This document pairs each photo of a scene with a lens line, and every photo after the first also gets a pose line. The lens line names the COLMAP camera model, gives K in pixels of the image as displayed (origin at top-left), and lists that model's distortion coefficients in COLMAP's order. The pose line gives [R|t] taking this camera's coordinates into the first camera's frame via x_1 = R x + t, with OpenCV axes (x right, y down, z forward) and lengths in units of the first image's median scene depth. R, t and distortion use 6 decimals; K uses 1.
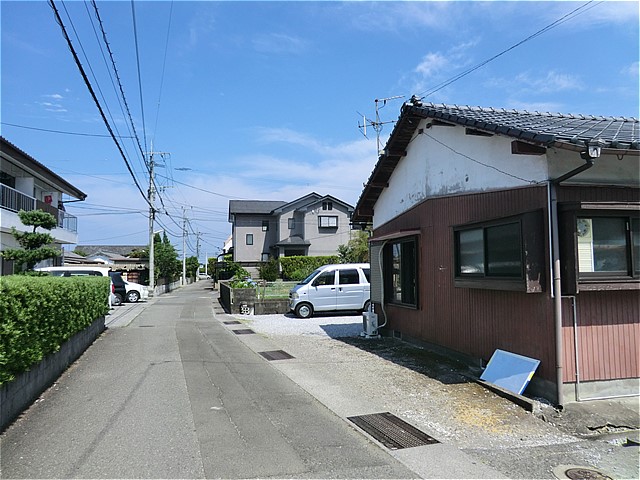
lens RADIAL K [[469.2, 0, 320.0], [0, 469.2, 240.0], [0, 0, 1]] dist [-0.092833, 0.121058]
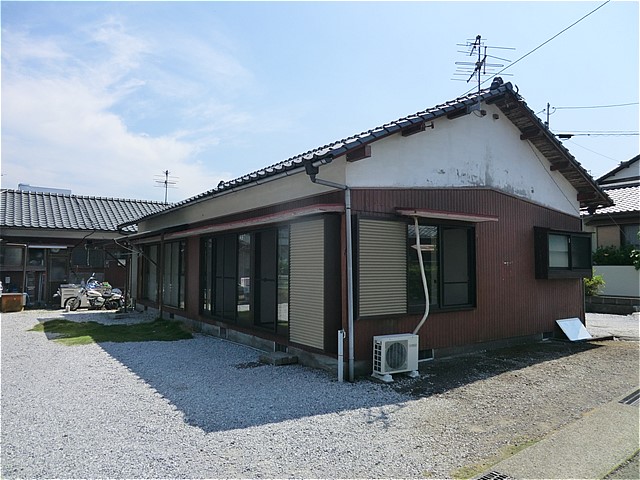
lens RADIAL K [[469.2, 0, 320.0], [0, 469.2, 240.0], [0, 0, 1]] dist [-0.092833, 0.121058]
pose [[-0.372778, 0.065235, 0.925625, -0.503366], [-0.063865, 0.993357, -0.095729, 0.126956], [-0.925720, -0.094800, -0.366135, 1.642003]]
